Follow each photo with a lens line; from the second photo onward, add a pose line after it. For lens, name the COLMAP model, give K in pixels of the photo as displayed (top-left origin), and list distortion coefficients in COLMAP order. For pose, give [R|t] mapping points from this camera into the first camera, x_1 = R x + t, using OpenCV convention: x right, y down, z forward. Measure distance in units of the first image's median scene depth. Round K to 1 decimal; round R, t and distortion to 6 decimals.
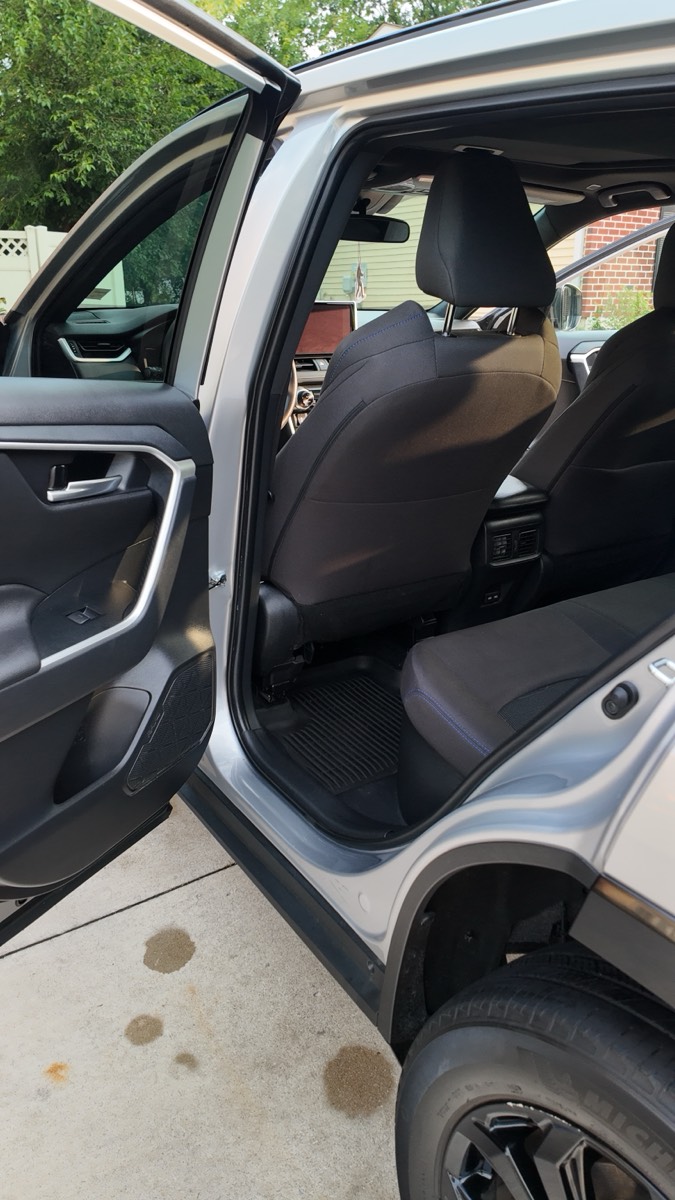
lens RADIAL K [[874.2, 0, 337.5], [0, 874.2, 600.0], [0, 0, 1]] dist [0.107604, -0.134631]
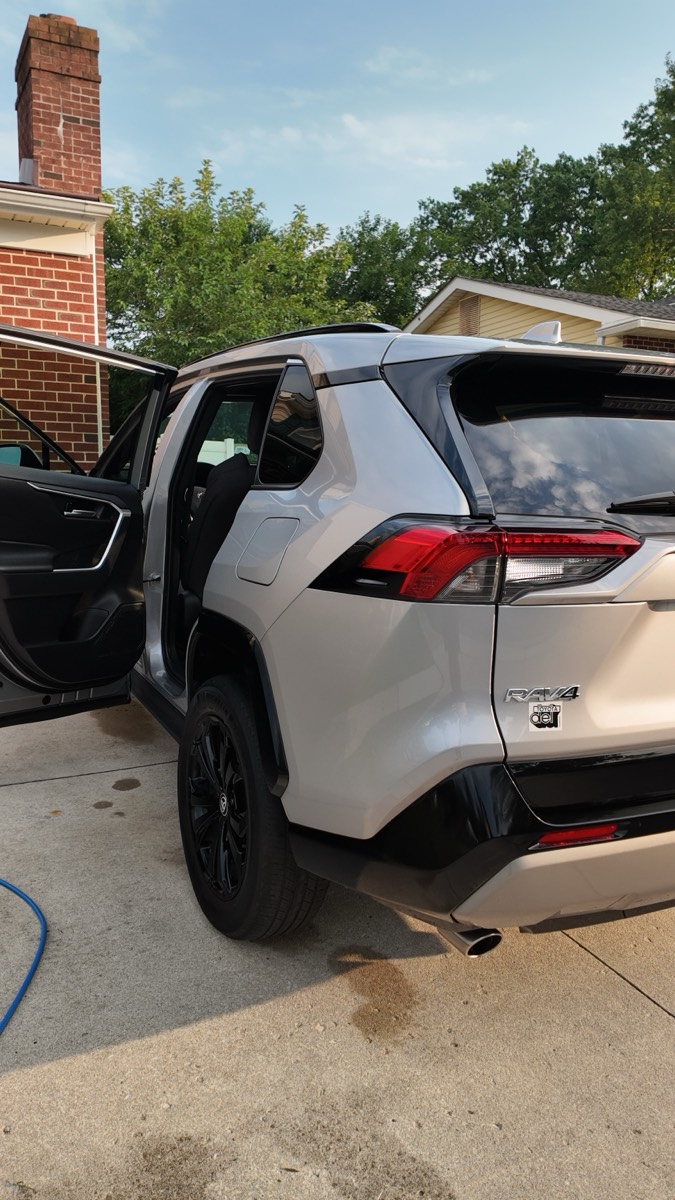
lens RADIAL K [[874.2, 0, 337.5], [0, 874.2, 600.0], [0, 0, 1]] dist [0.107604, -0.134631]
pose [[0.989192, 0.023091, -0.144796, 0.095159], [-0.052633, 0.977624, -0.203669, 0.068634], [0.136853, 0.209088, 0.968273, -0.153333]]
